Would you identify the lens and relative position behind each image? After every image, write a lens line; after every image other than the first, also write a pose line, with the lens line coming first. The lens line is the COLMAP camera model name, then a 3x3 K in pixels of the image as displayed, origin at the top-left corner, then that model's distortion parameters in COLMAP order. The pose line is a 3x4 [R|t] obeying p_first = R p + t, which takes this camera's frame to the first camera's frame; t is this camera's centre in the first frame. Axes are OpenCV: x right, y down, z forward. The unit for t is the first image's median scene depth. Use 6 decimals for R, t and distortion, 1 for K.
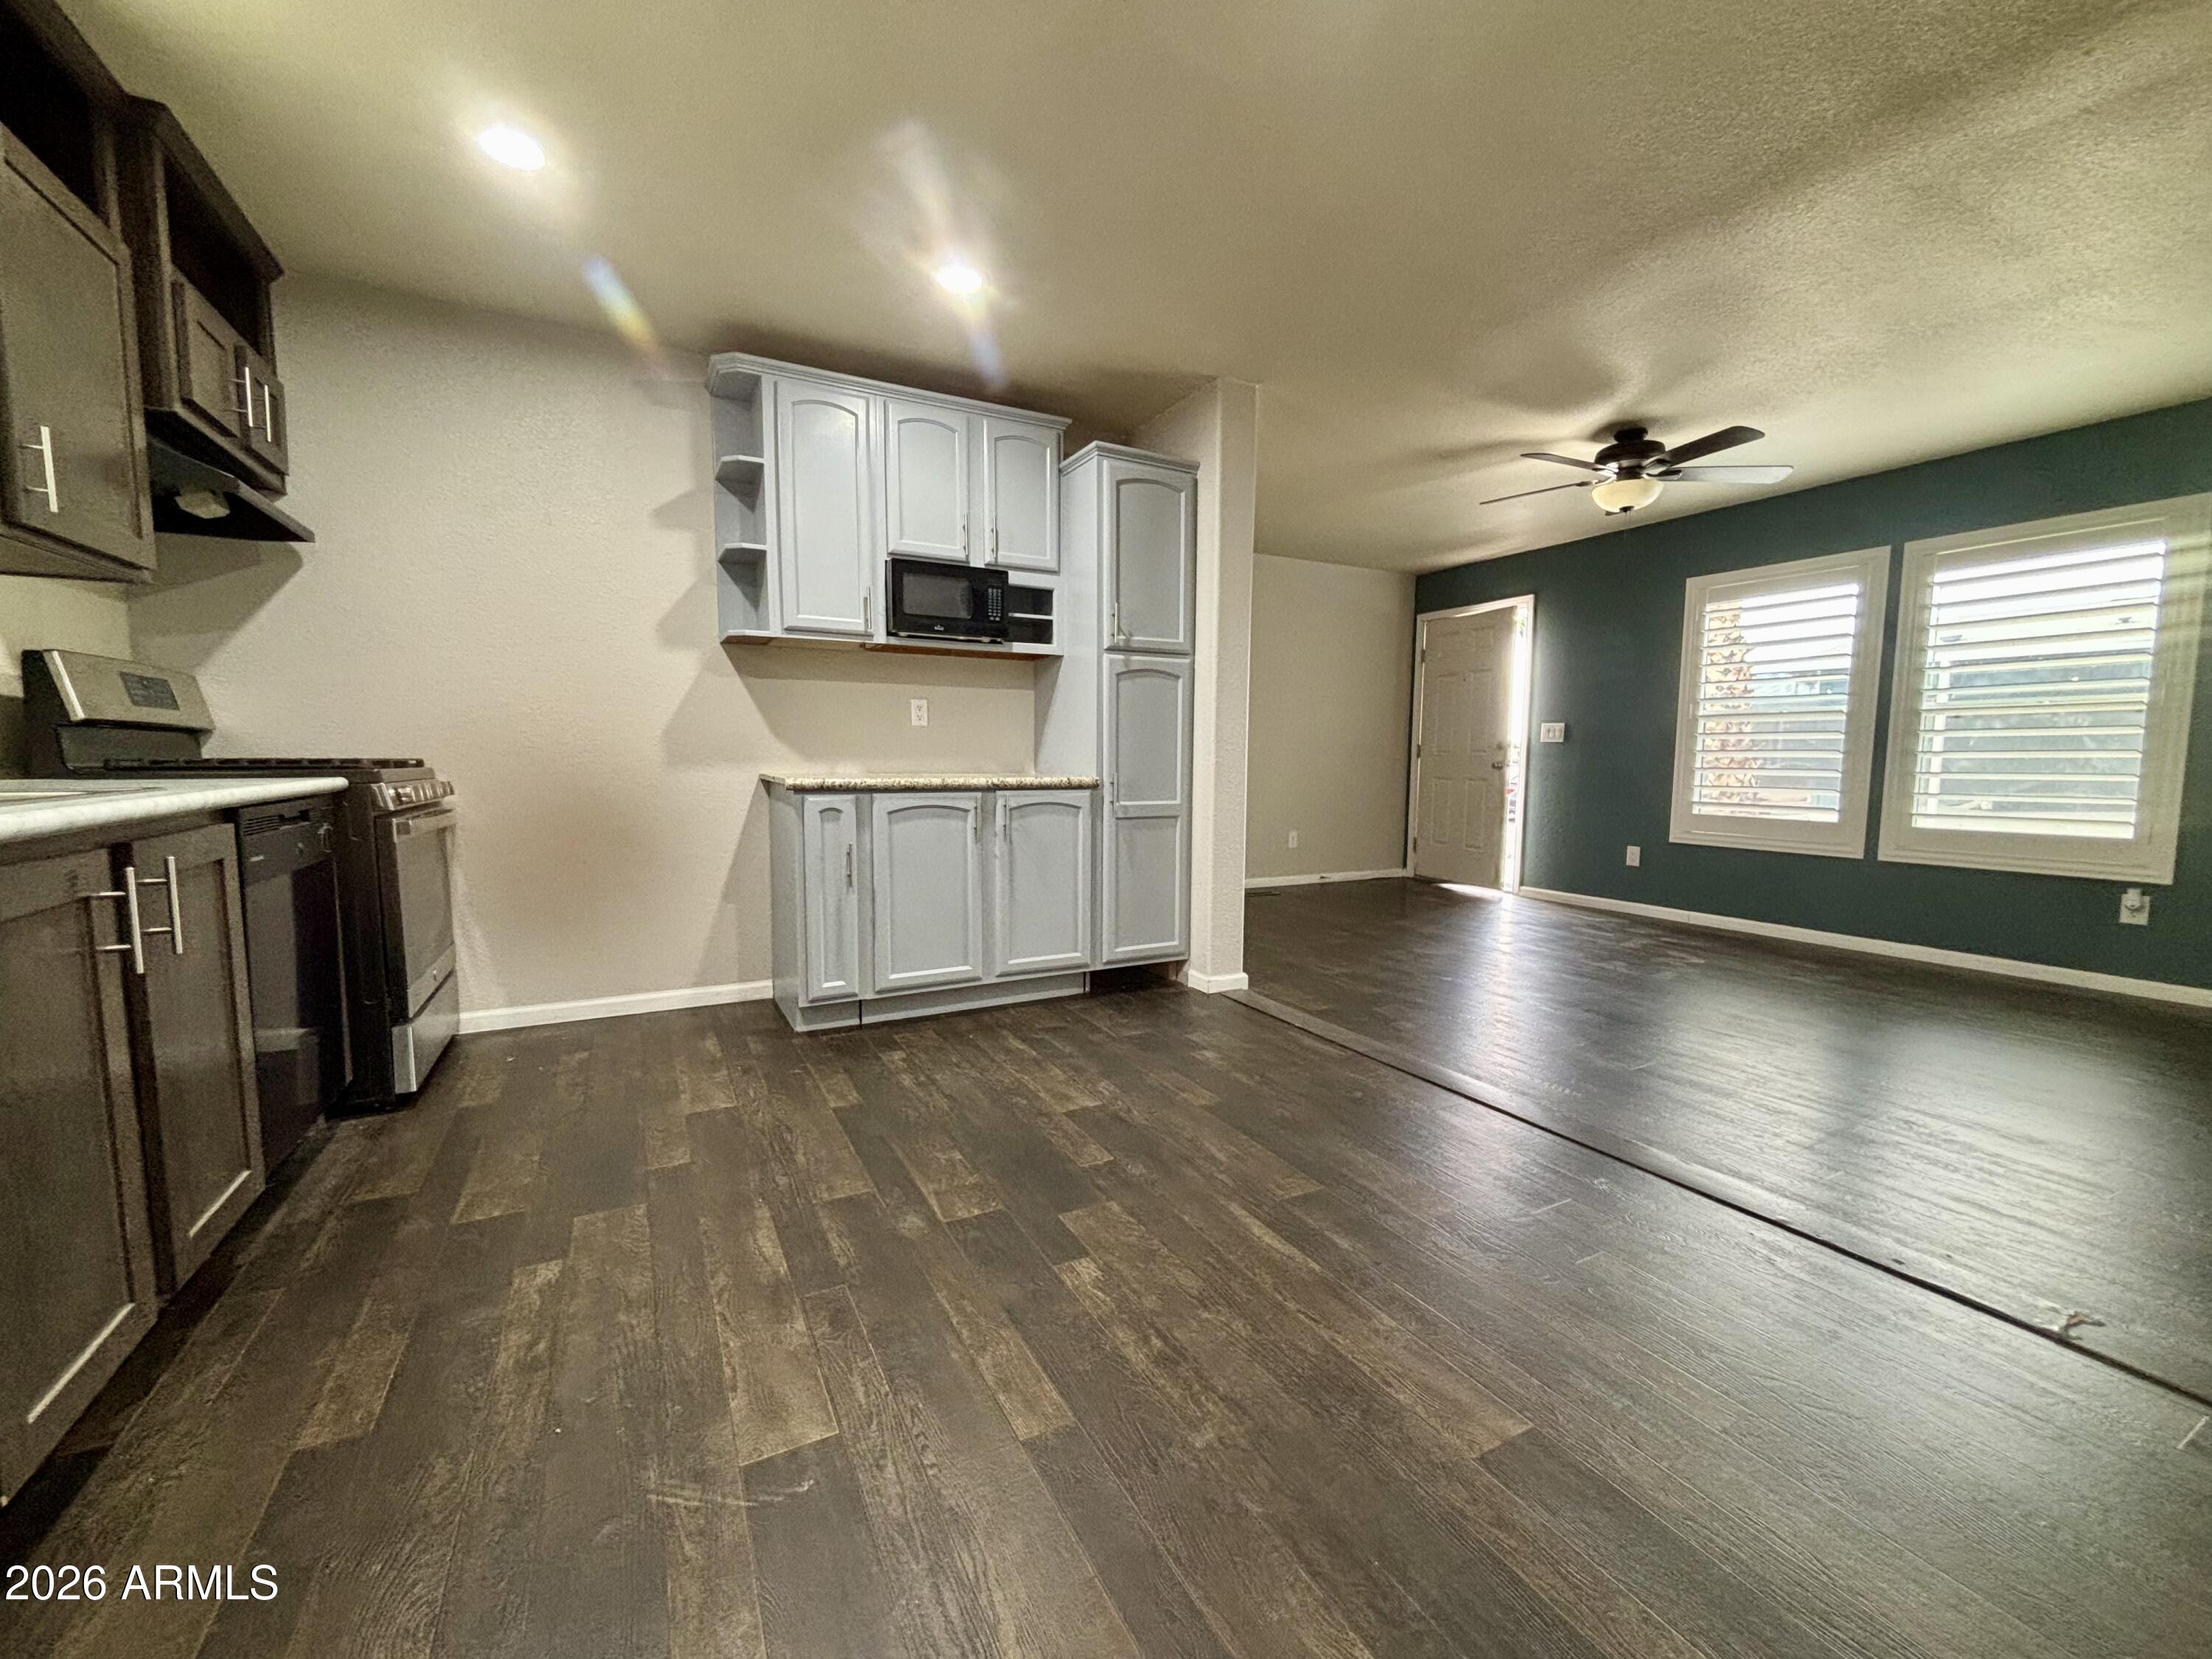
lens RADIAL K [[886.1, 0, 1104.1], [0, 886.1, 848.7], [0, 0, 1]] dist [0.001777, 0.000080]
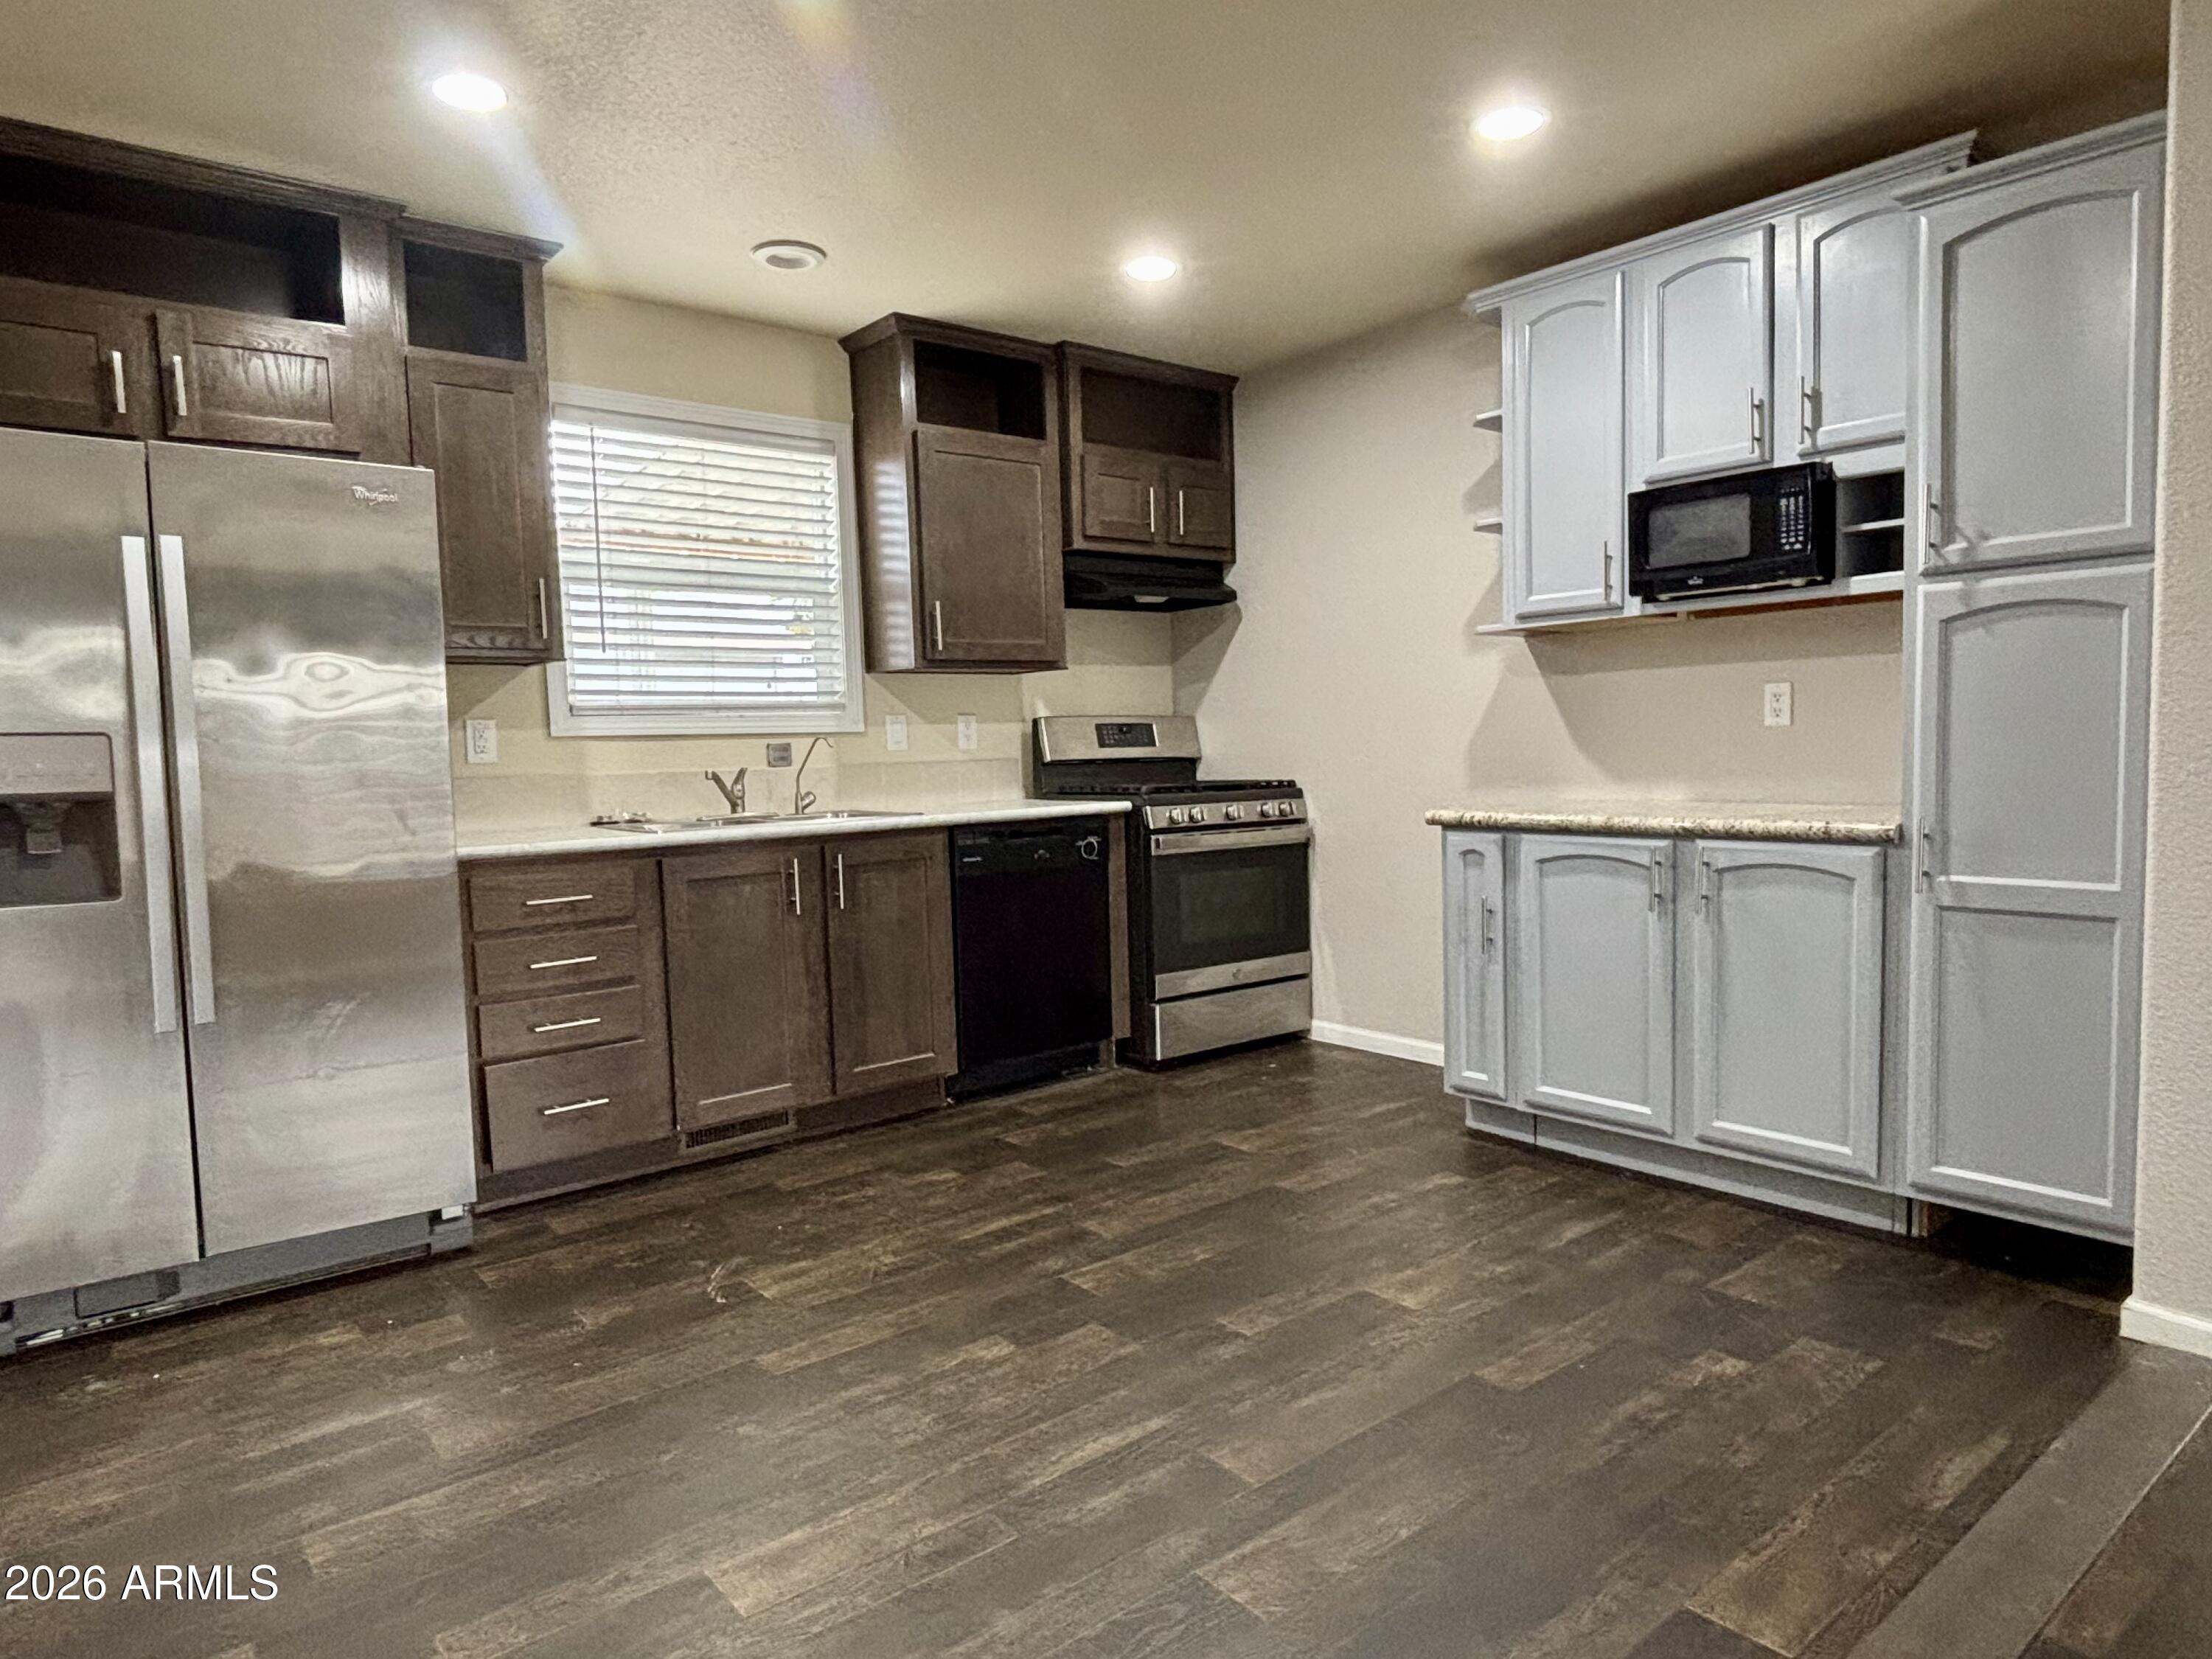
lens RADIAL K [[1338.7, 0, 1117.8], [0, 1338.7, 842.7], [0, 0, 1]] dist [0.038823, -0.039574]
pose [[0.194903, 0.061945, -0.978864, 0.679884], [-0.075035, 0.996021, 0.048091, -0.073302], [0.977948, 0.064076, 0.198776, 0.394152]]
